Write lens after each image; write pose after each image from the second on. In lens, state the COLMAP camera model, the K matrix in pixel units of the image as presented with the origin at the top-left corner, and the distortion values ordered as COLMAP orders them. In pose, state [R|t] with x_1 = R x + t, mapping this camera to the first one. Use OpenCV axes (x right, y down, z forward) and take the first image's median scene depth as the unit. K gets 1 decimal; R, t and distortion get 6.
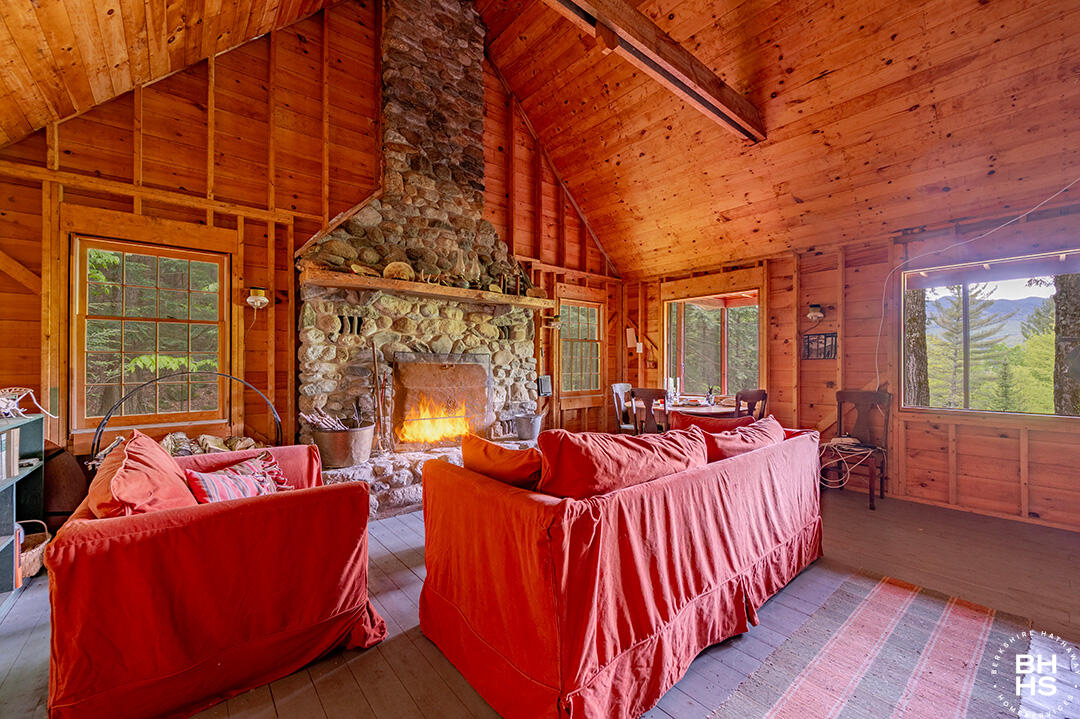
lens RADIAL K [[429.3, 0, 551.6], [0, 429.3, 364.9], [0, 0, 1]] dist [0.001979, 0.001195]
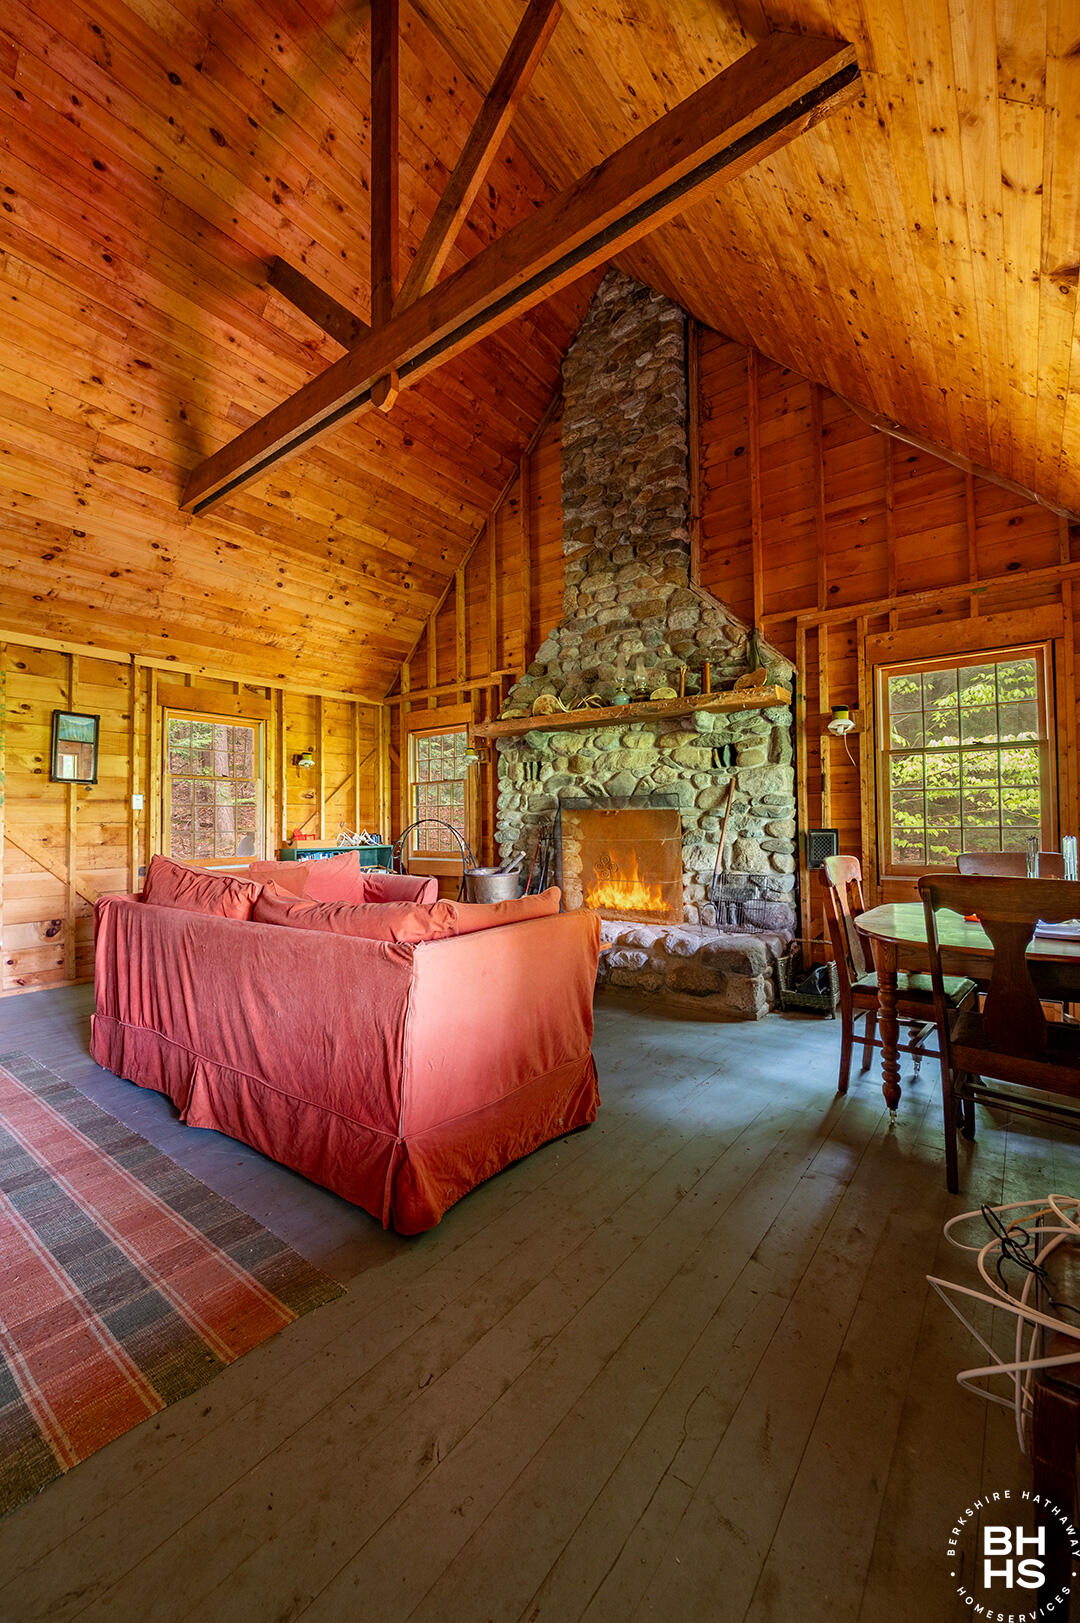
lens RADIAL K [[645.1, 0, 542.0], [0, 645.1, 811.4], [0, 0, 1]] dist [0.001979, 0.001195]
pose [[0.210485, -0.020215, -0.977388, 0.850146], [0.004614, 0.999796, -0.019685, 0.022274], [0.977586, -0.000366, 0.210535, 0.657804]]
